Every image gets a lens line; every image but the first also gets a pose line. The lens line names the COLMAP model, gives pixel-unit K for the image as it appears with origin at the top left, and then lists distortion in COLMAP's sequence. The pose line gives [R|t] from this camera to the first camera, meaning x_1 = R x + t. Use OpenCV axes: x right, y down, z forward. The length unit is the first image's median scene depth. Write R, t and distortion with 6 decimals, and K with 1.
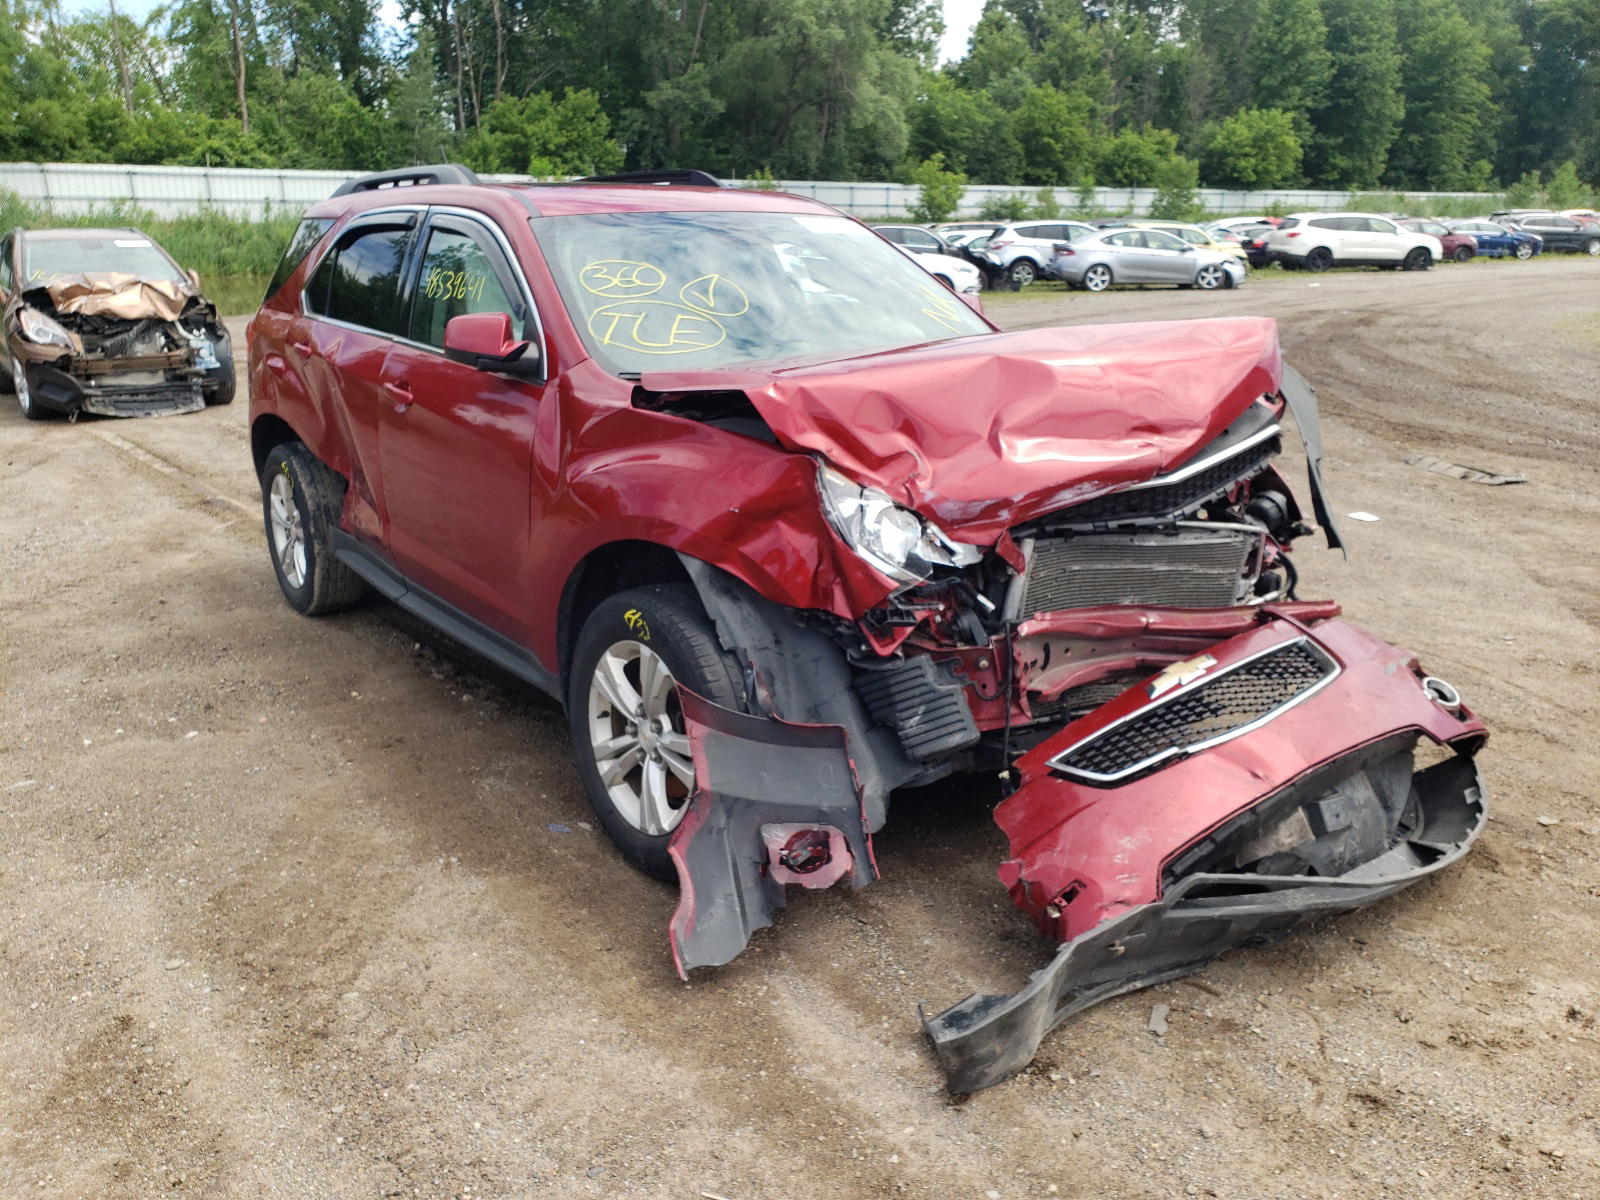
lens RADIAL K [[1226.7, 0, 800.0], [0, 1226.7, 600.0], [0, 0, 1]] dist [-0.003467, -0.001704]
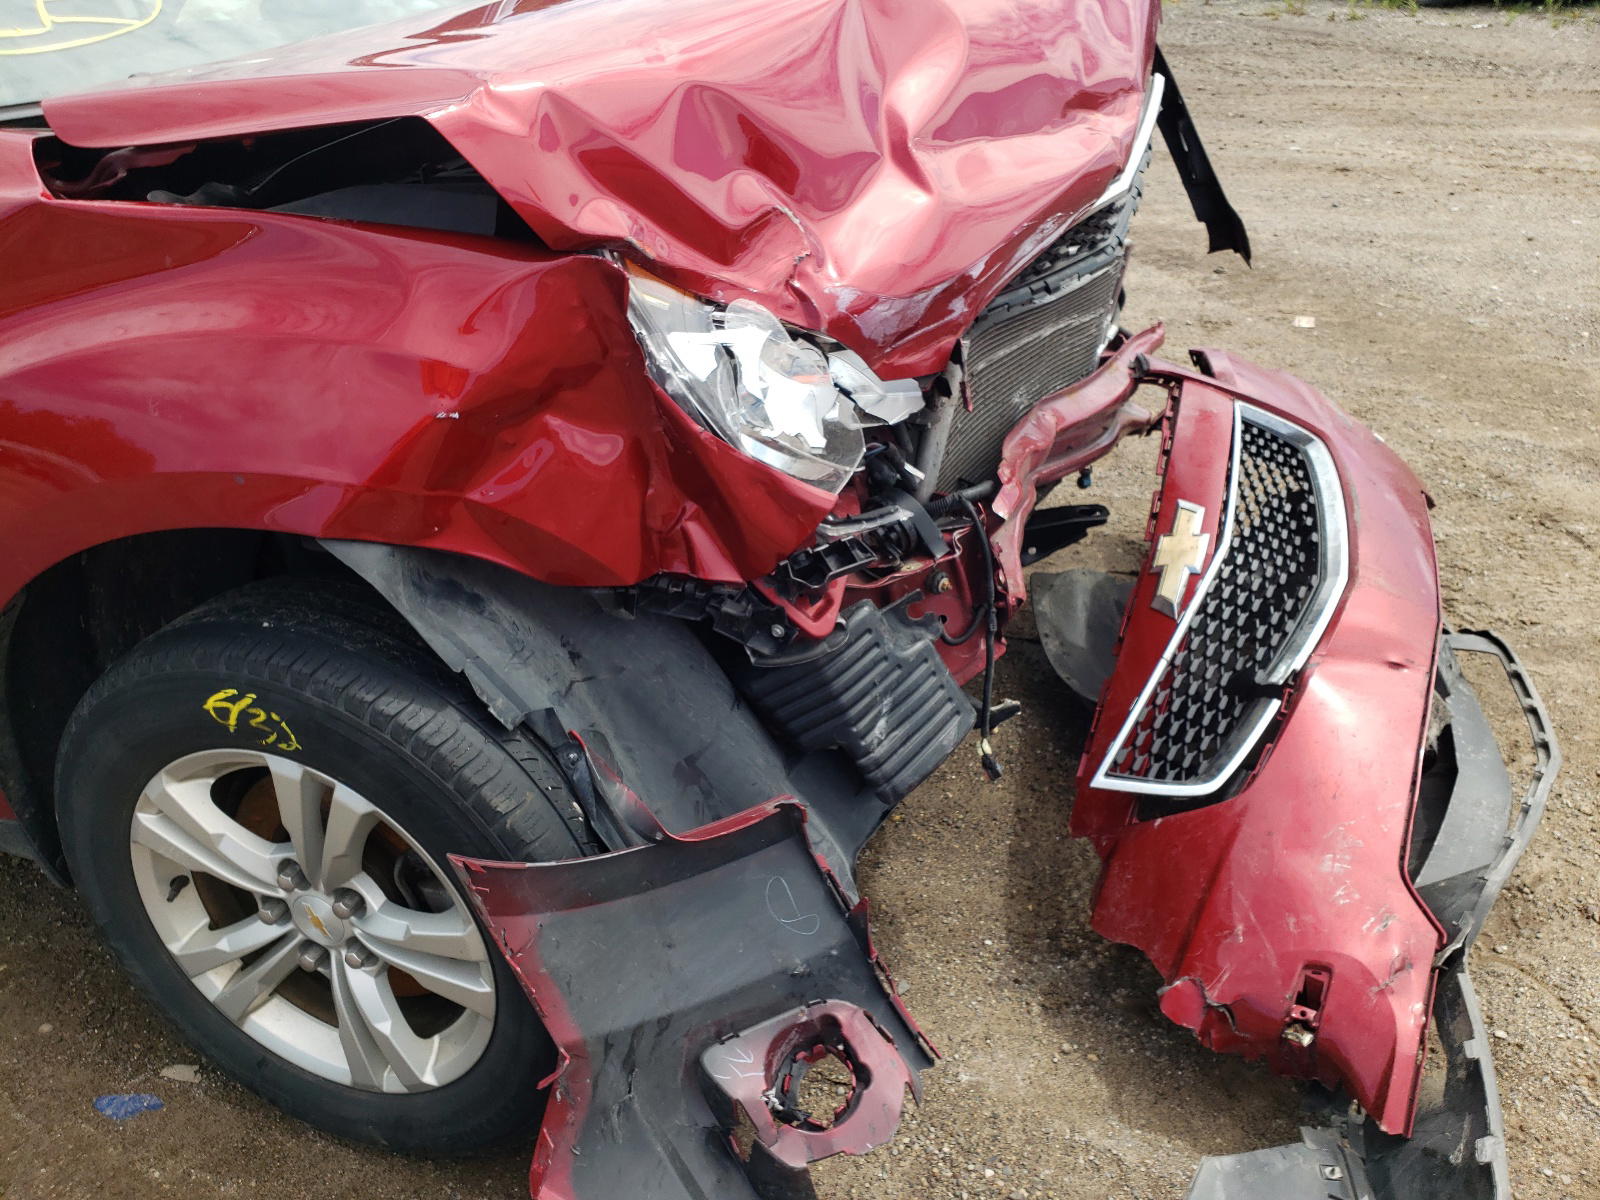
lens RADIAL K [[1229.7, 0, 801.8], [0, 1229.7, 578.9], [0, 0, 1]] dist [0.068671, -0.118434]
pose [[0.850290, -0.282620, 0.443997, -0.153926], [0.183101, 0.949743, 0.253892, -0.105049], [-0.493438, -0.134586, 0.859305, 0.568115]]
